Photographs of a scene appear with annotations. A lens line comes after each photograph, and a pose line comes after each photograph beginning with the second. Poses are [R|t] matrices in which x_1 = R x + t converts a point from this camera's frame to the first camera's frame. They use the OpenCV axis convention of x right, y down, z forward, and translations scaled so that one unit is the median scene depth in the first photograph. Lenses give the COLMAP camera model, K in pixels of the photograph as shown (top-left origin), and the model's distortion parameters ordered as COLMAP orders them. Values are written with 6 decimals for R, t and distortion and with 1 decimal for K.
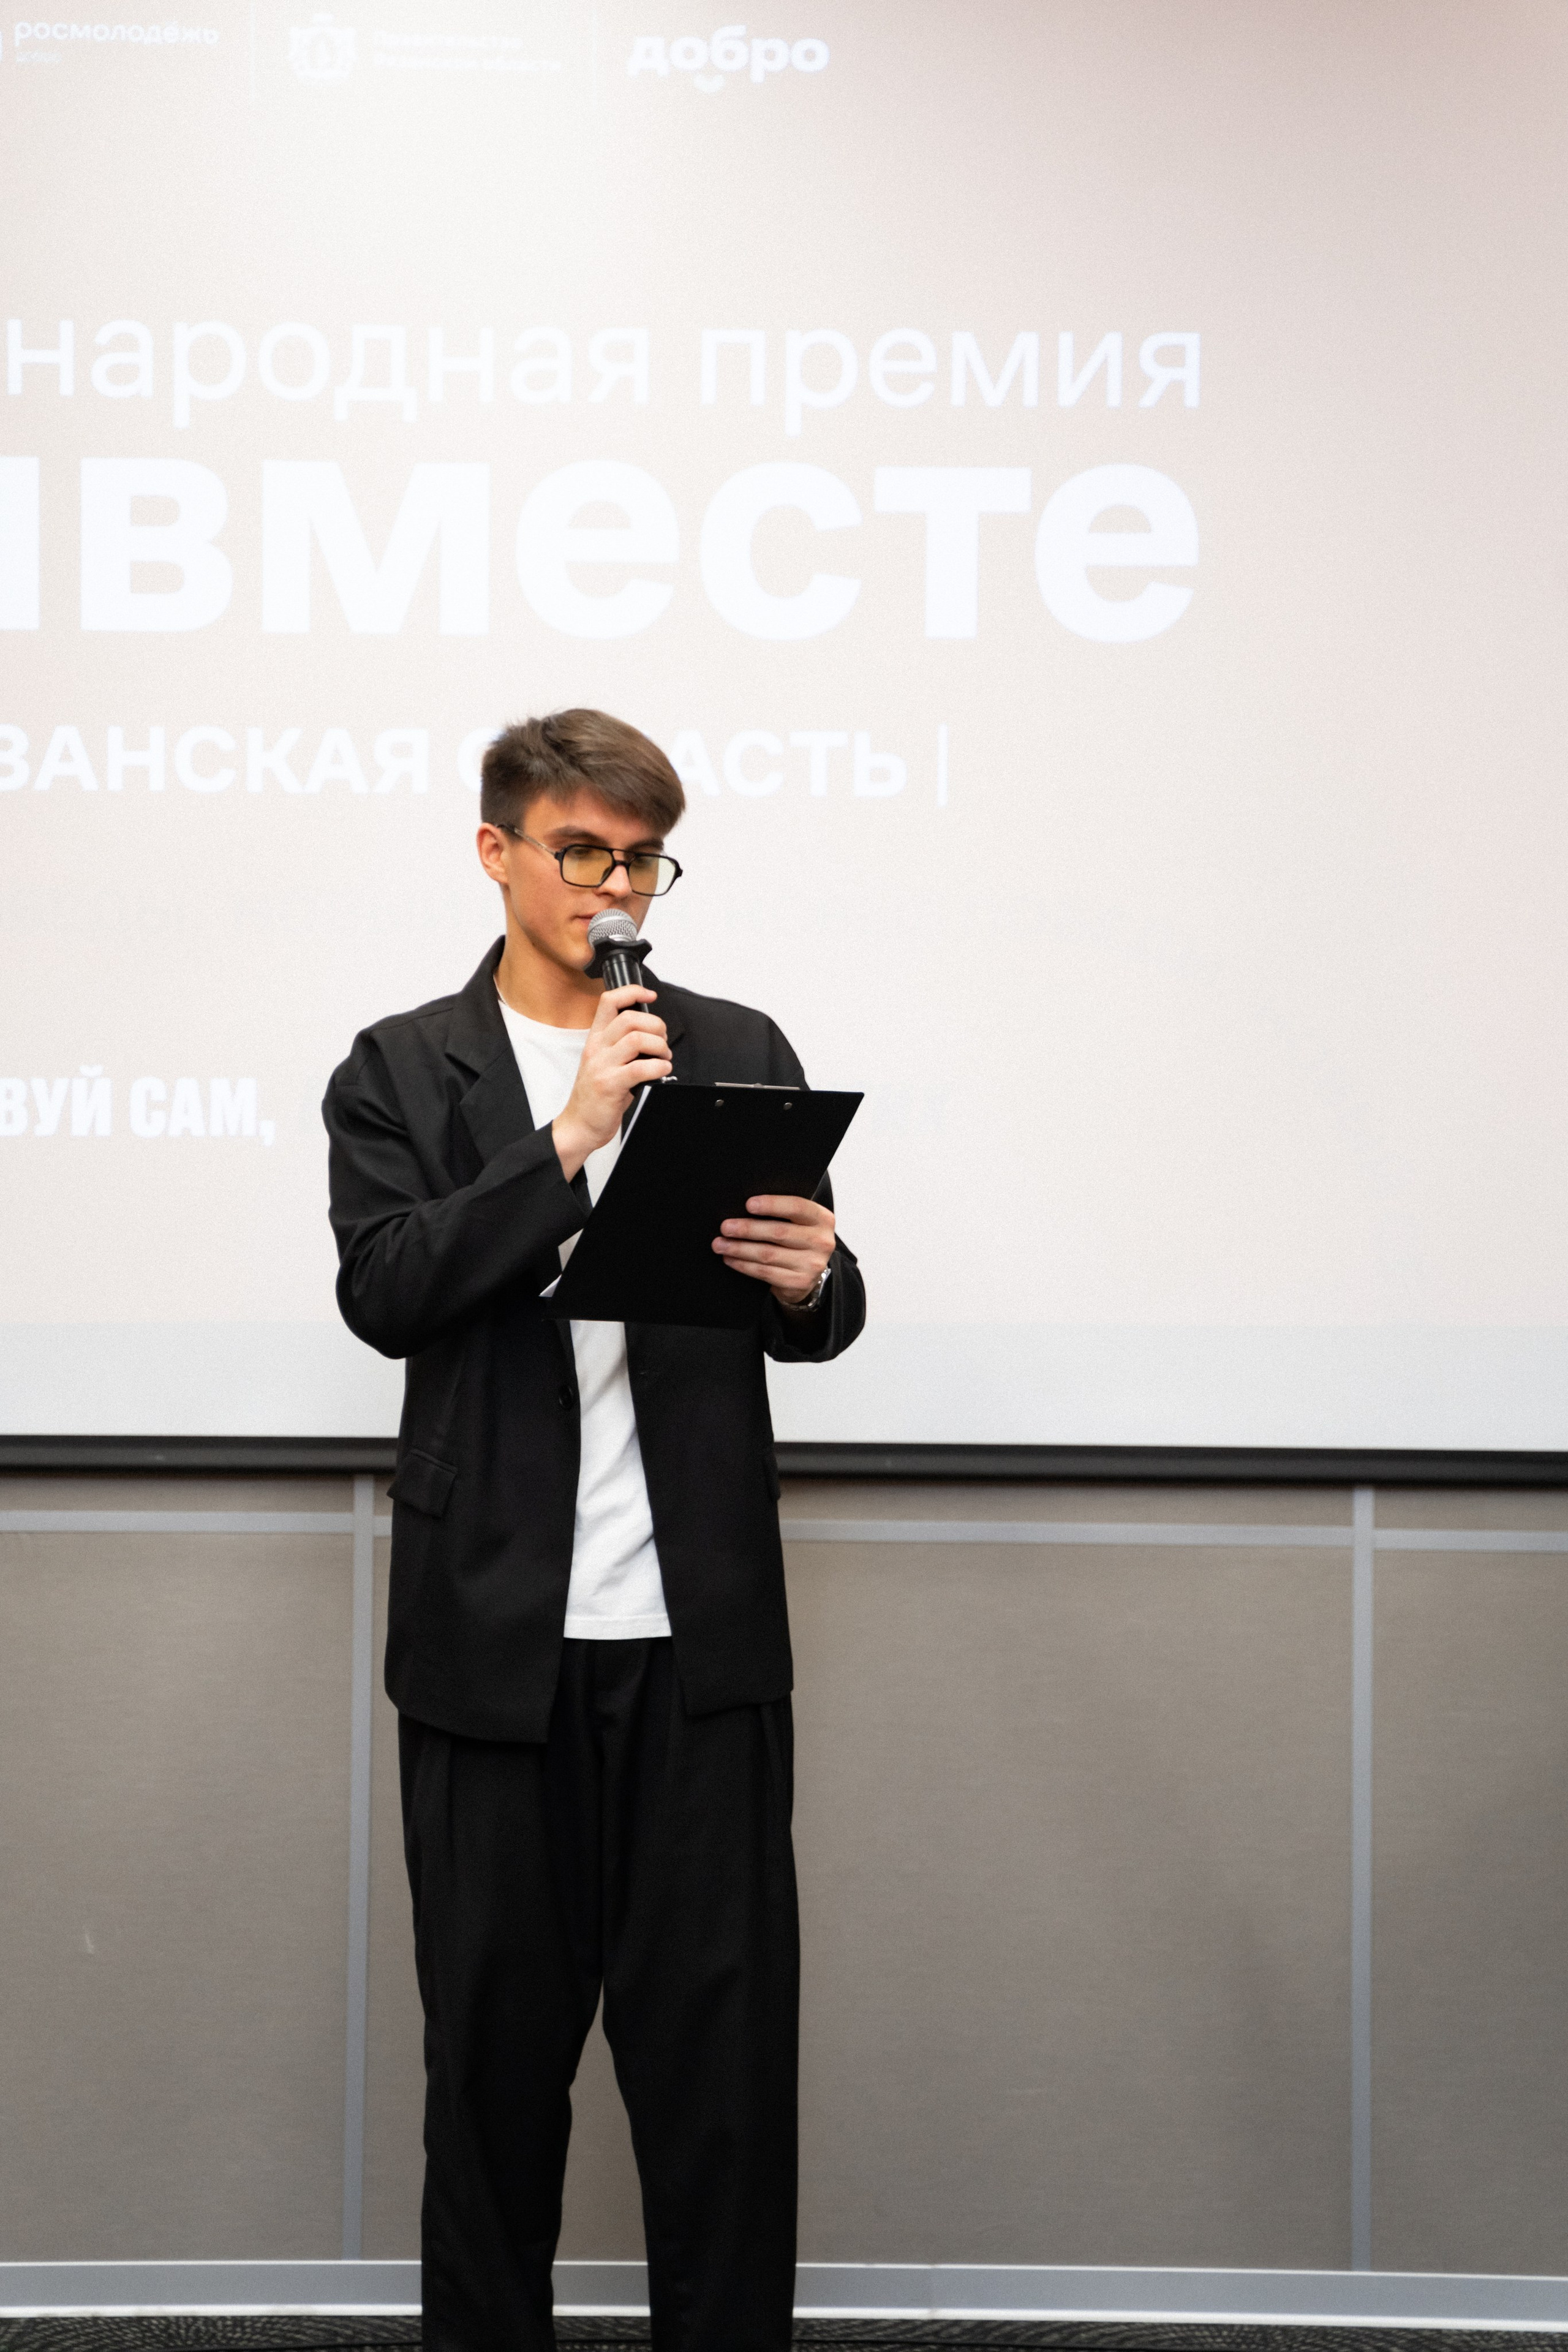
lens RADIAL K [[4994.7, 0, 751.3], [0, 4994.7, 1176.6], [0, 0, 1]] dist [0.294878, 0.000000]
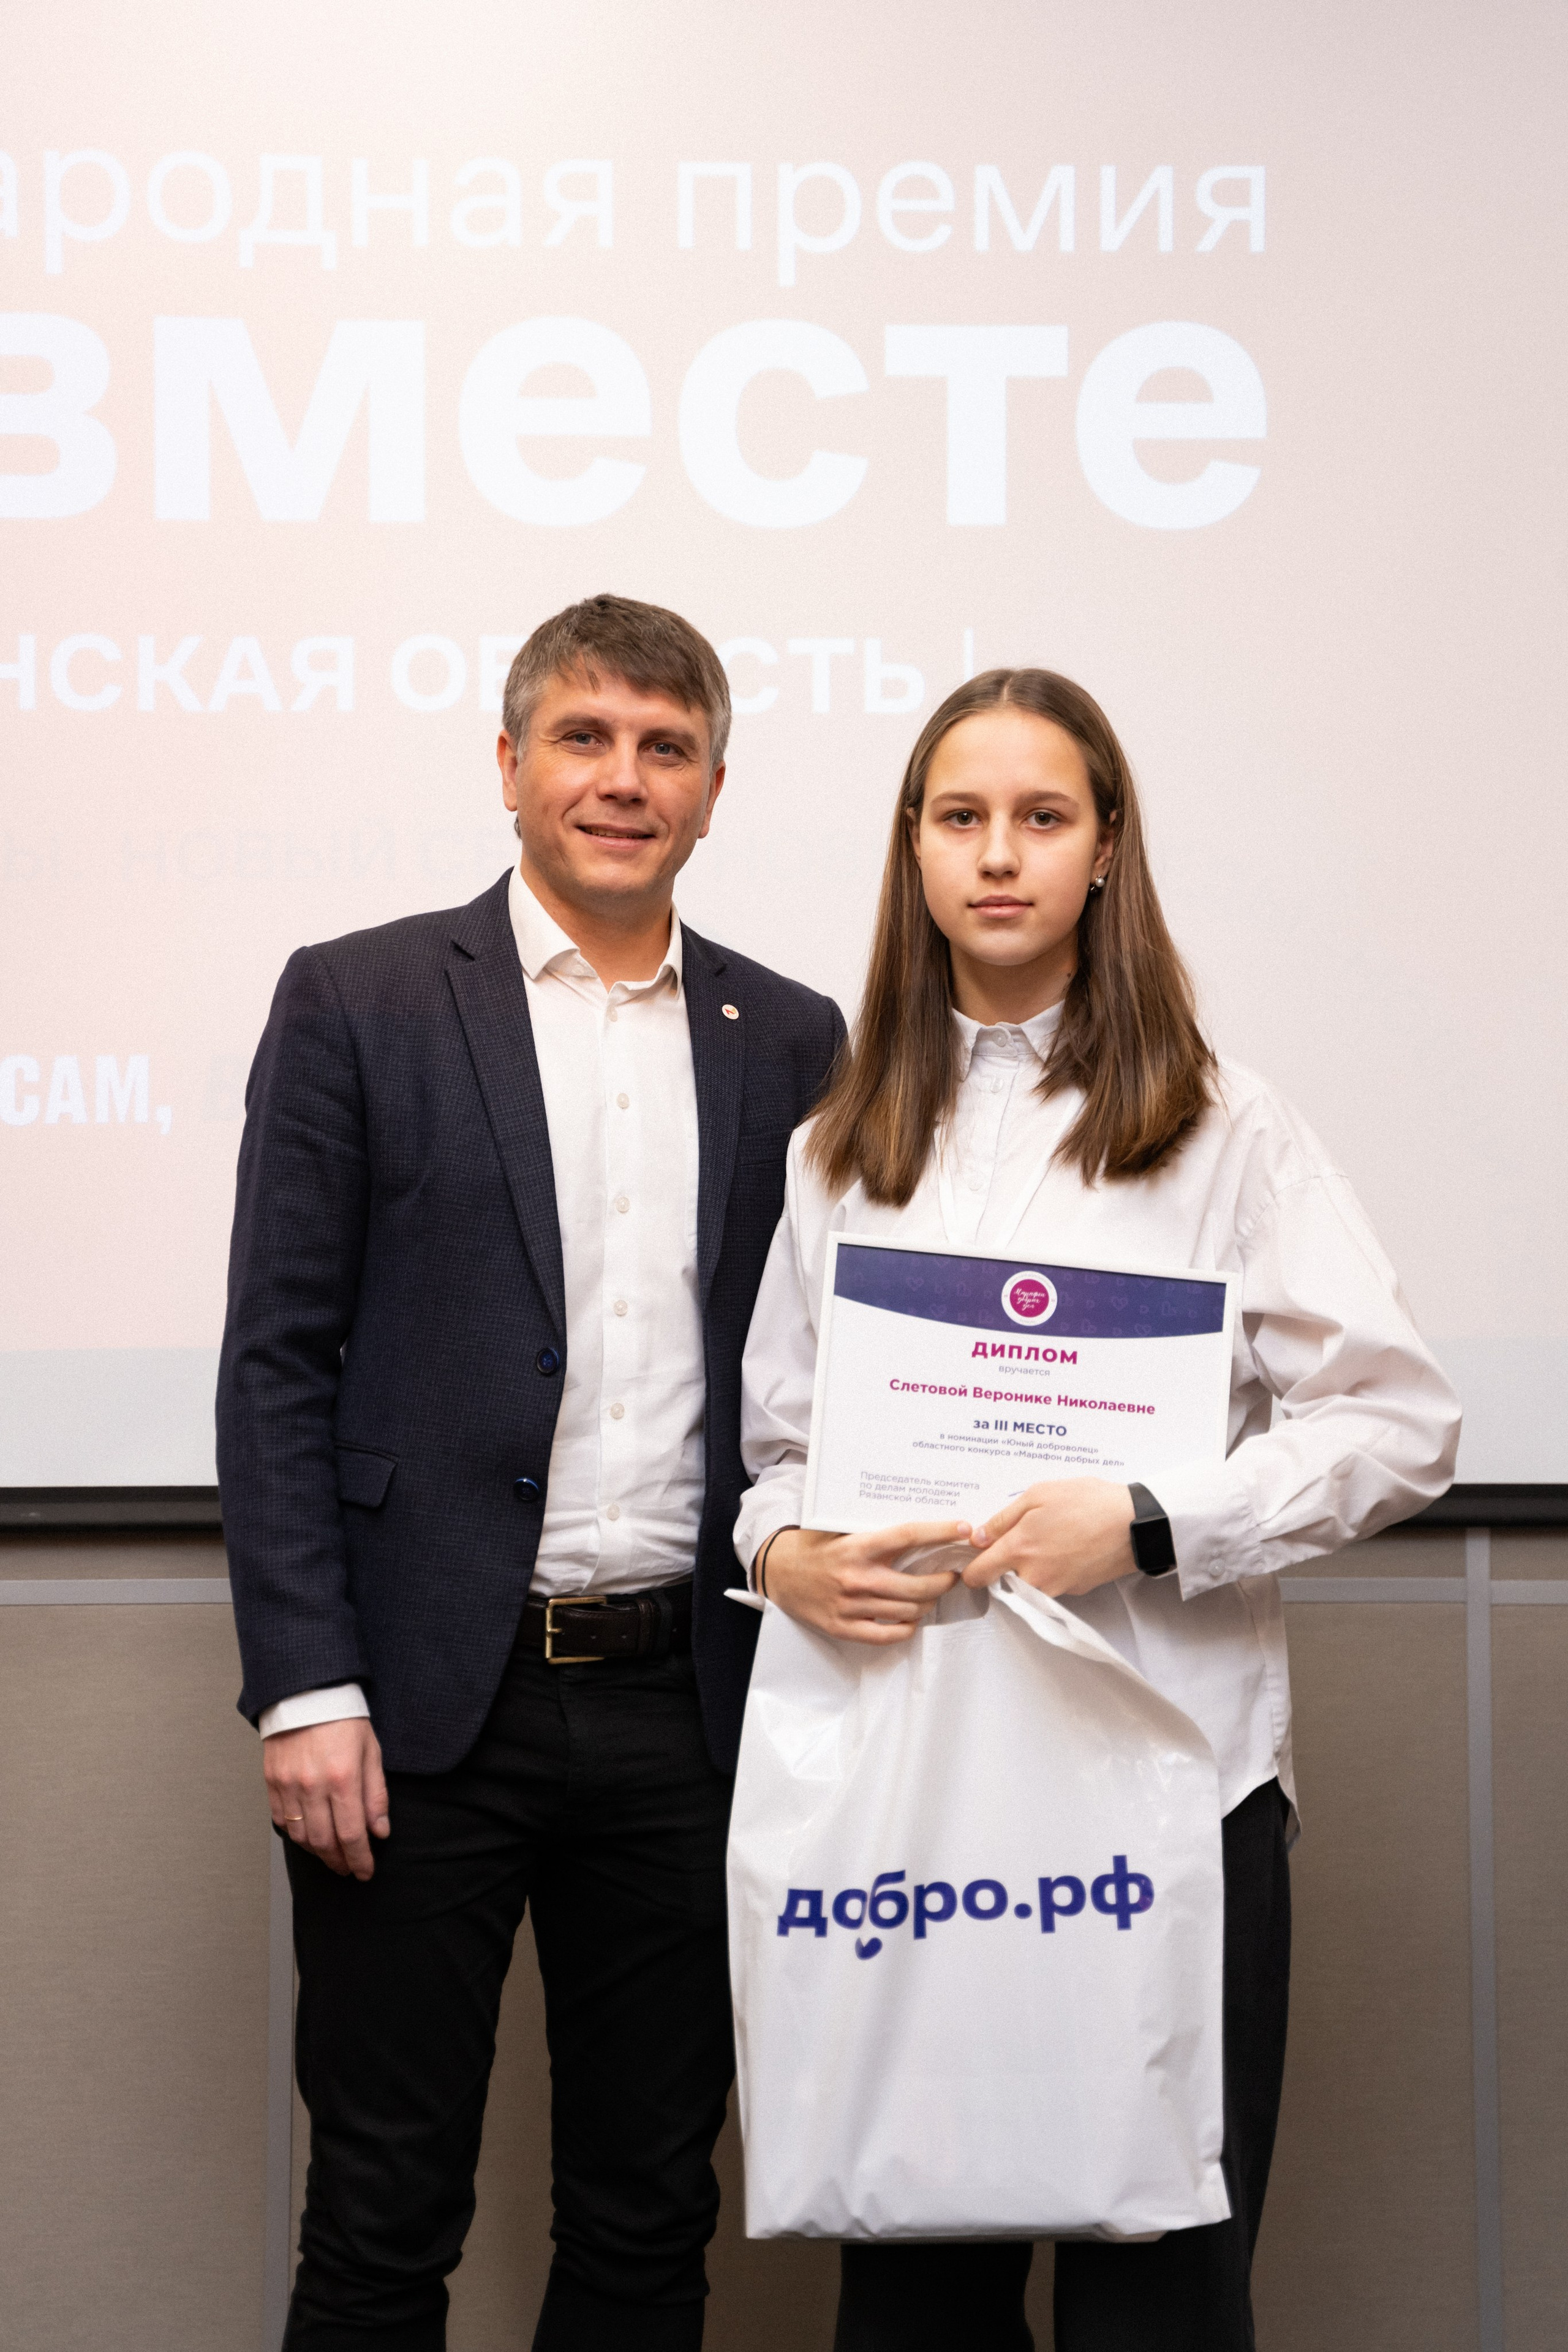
lens RADIAL K [[3674.2, 0, 759.9], [0, 3674.2, 1176.3], [0, 0, 1]] dist [0.132701, 0.000000]
pose [[0.999339, -0.010300, 0.034876, -0.019334], [0.011456, 0.999386, -0.033111, 0.021893], [-0.034514, 0.033488, 0.998843, 0.386434]]
